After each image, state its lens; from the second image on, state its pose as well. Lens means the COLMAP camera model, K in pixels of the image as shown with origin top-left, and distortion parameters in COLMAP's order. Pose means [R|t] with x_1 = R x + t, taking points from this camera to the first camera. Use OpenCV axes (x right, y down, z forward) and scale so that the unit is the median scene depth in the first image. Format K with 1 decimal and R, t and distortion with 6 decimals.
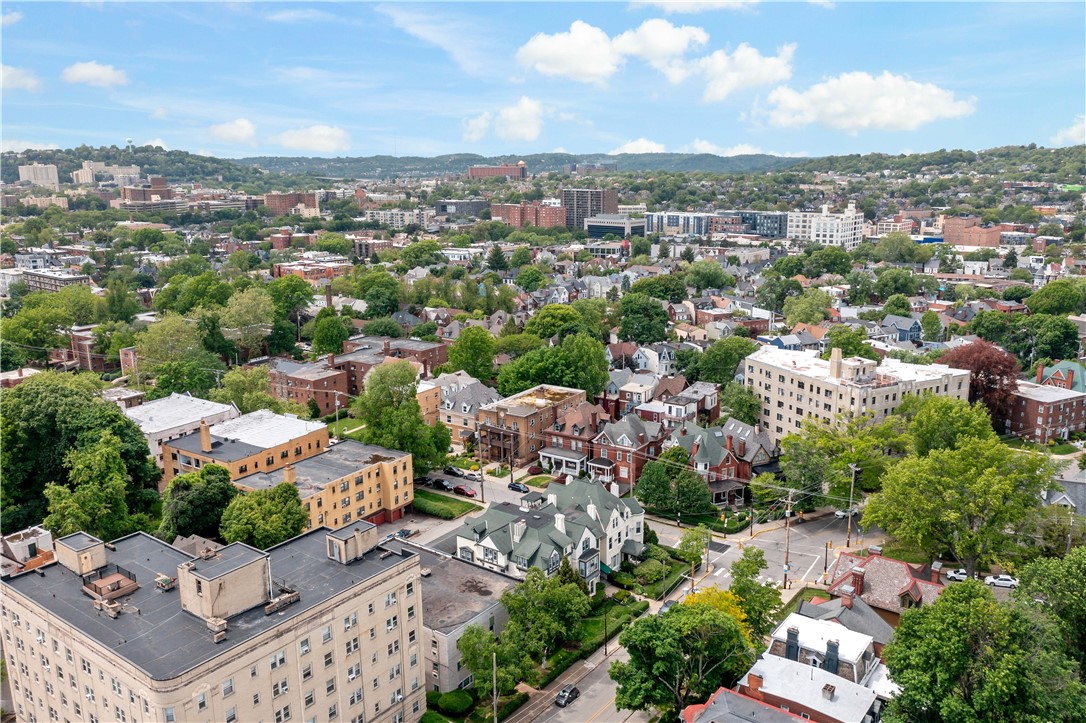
lens RADIAL K [[867.1, 0, 538.5], [0, 867.1, 358.0], [0, 0, 1]] dist [-0.010487, -0.004181]
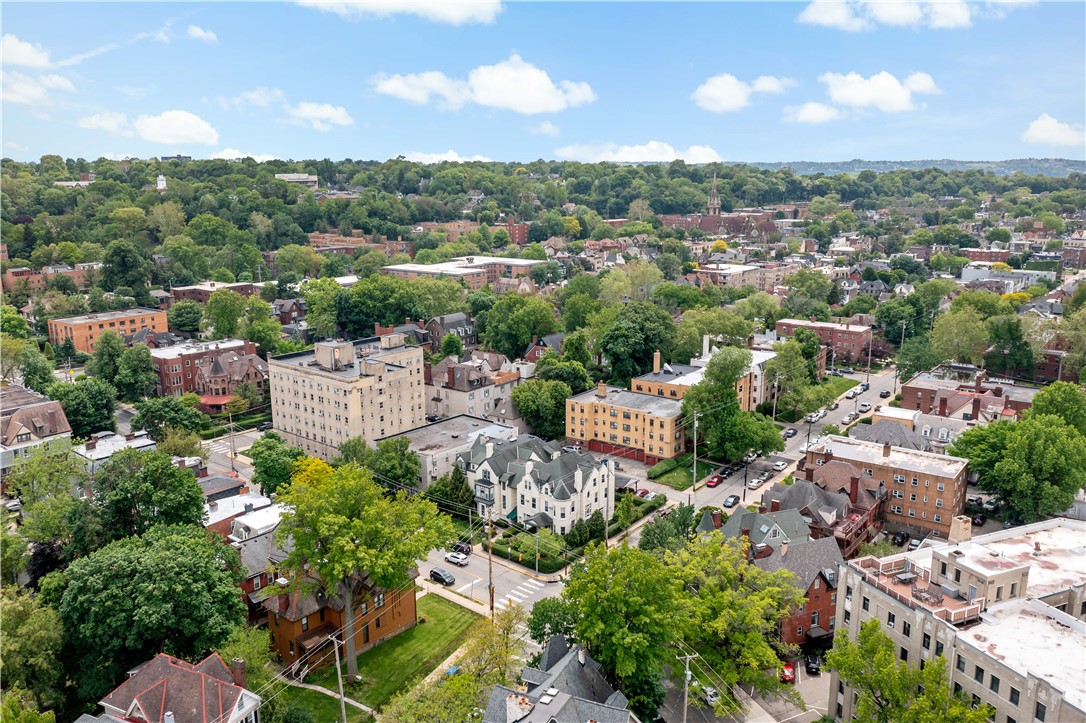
lens RADIAL K [[853.2, 0, 543.0], [0, 853.2, 361.5], [0, 0, 1]] dist [-0.013718, 0.001027]
pose [[-0.060400, 0.221934, -0.973189, 0.943574], [-0.212046, 0.949863, 0.229775, -0.182297], [0.975391, 0.220239, -0.010311, 0.842454]]
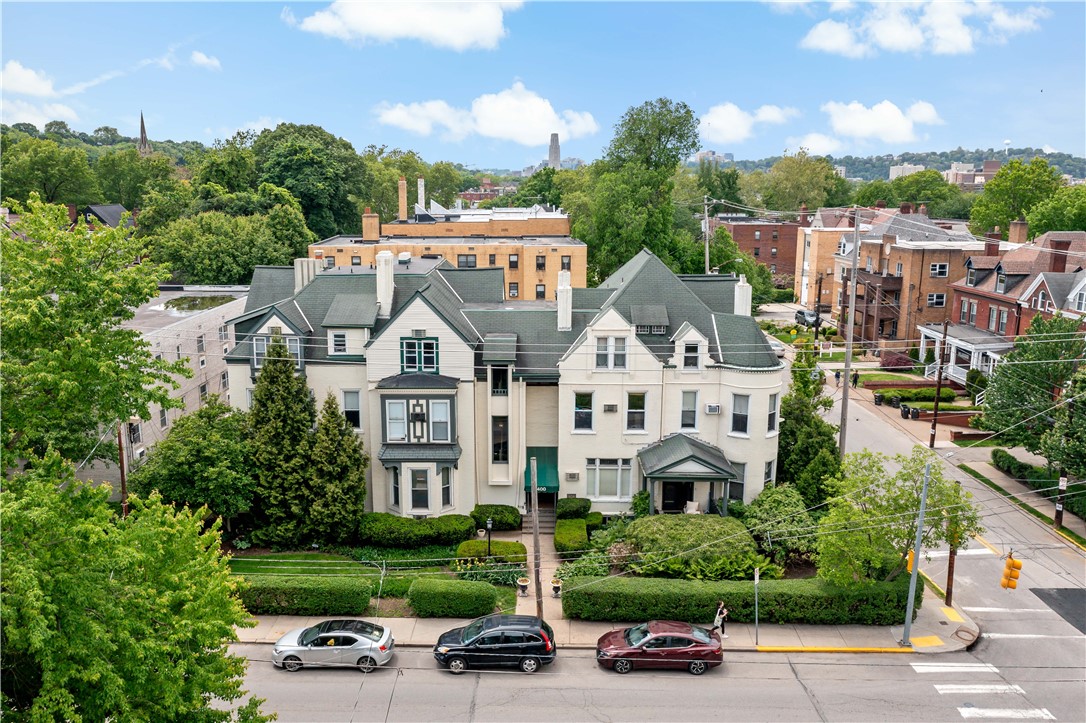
lens RADIAL K [[872.5, 0, 543.0], [0, 872.5, 361.5], [0, 0, 1]] dist [-0.015868, -0.005543]
pose [[0.593017, 0.172457, -0.786505, 0.273434], [-0.186219, 0.979687, 0.074409, 0.147547], [0.783360, 0.102337, 0.613085, 0.666556]]
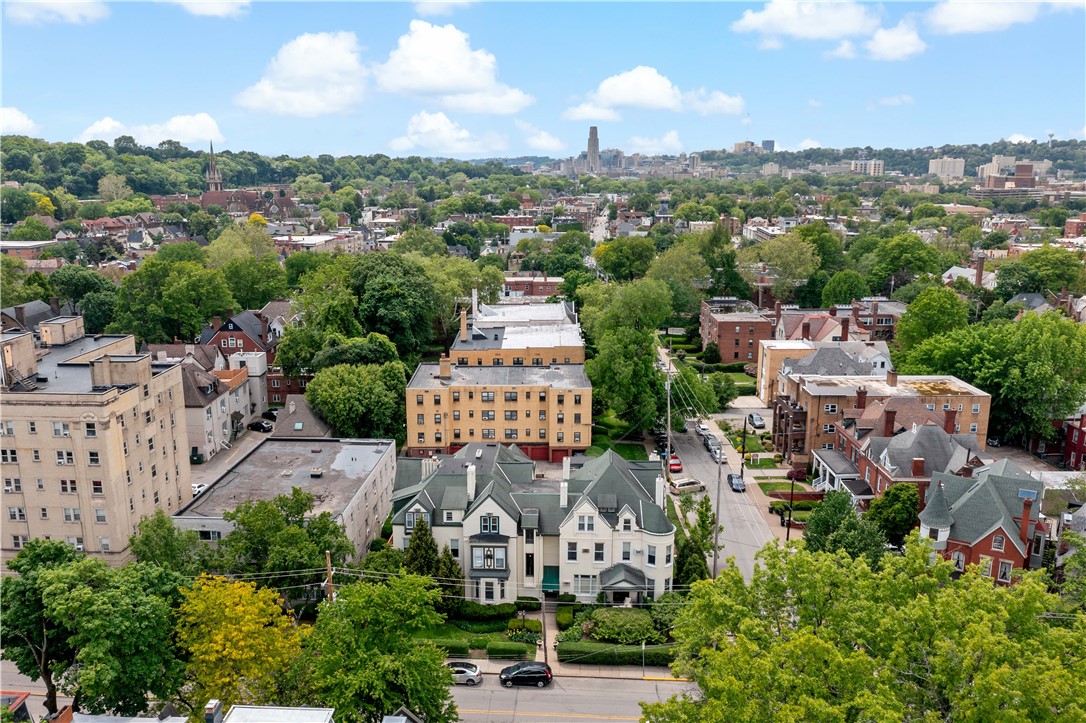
lens RADIAL K [[867.1, 0, 538.5], [0, 867.1, 358.0], [0, 0, 1]] dist [-0.010487, -0.004181]
pose [[0.552559, 0.185127, -0.812654, 0.466932], [-0.186849, 0.977718, 0.095683, 0.018342], [0.812260, 0.098973, 0.574838, 0.511765]]
